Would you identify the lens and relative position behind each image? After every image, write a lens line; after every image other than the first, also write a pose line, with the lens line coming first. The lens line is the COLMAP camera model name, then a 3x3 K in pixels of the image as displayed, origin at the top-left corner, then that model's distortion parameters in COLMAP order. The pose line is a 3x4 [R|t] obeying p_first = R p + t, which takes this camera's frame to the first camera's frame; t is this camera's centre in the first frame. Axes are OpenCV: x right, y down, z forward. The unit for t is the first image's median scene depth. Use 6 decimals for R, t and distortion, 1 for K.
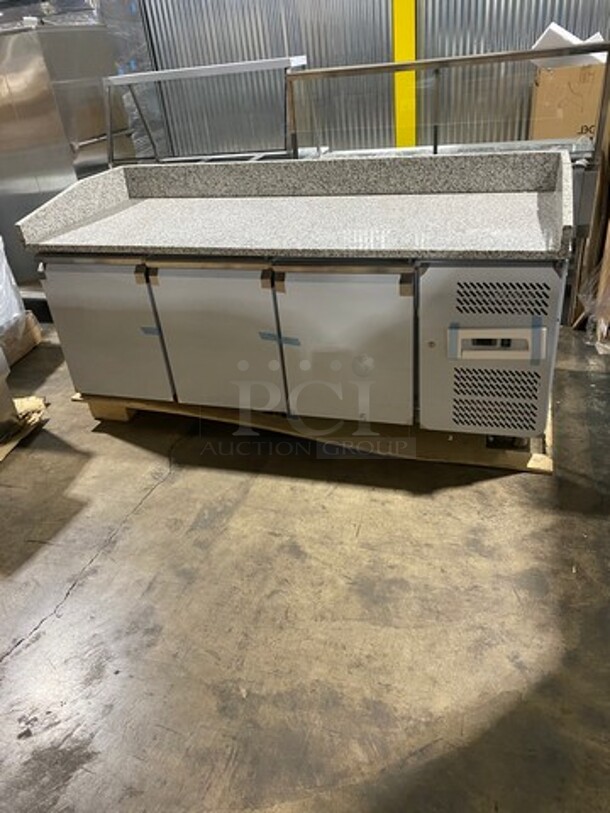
lens RADIAL K [[615.6, 0, 305.4], [0, 615.6, 402.8], [0, 0, 1]] dist [0.013663, -0.006413]
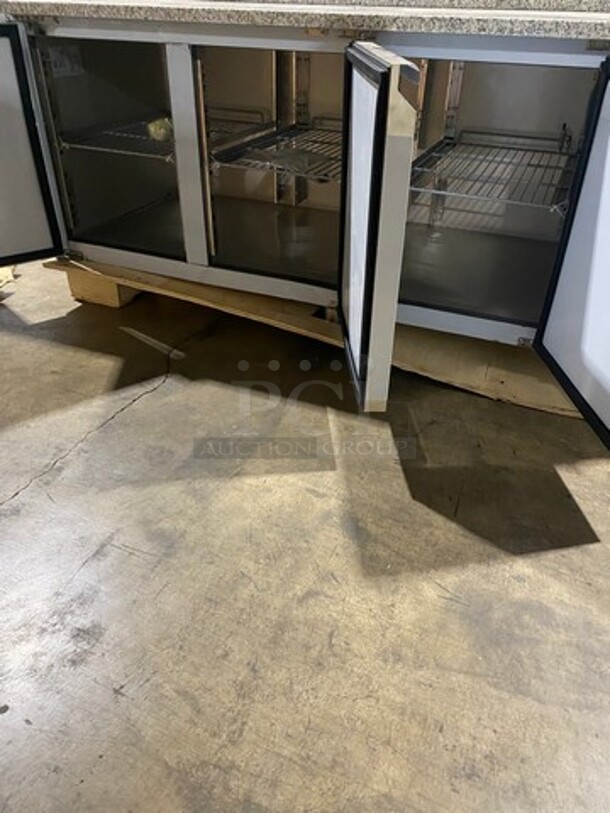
lens RADIAL K [[615.6, 0, 305.0], [0, 615.6, 407.8], [0, 0, 1]] dist [0.013663, -0.006413]
pose [[0.990247, 0.137167, -0.024431, -0.065736], [-0.135208, 0.988407, 0.069061, 0.100721], [0.033620, -0.065084, 0.997313, 0.448333]]
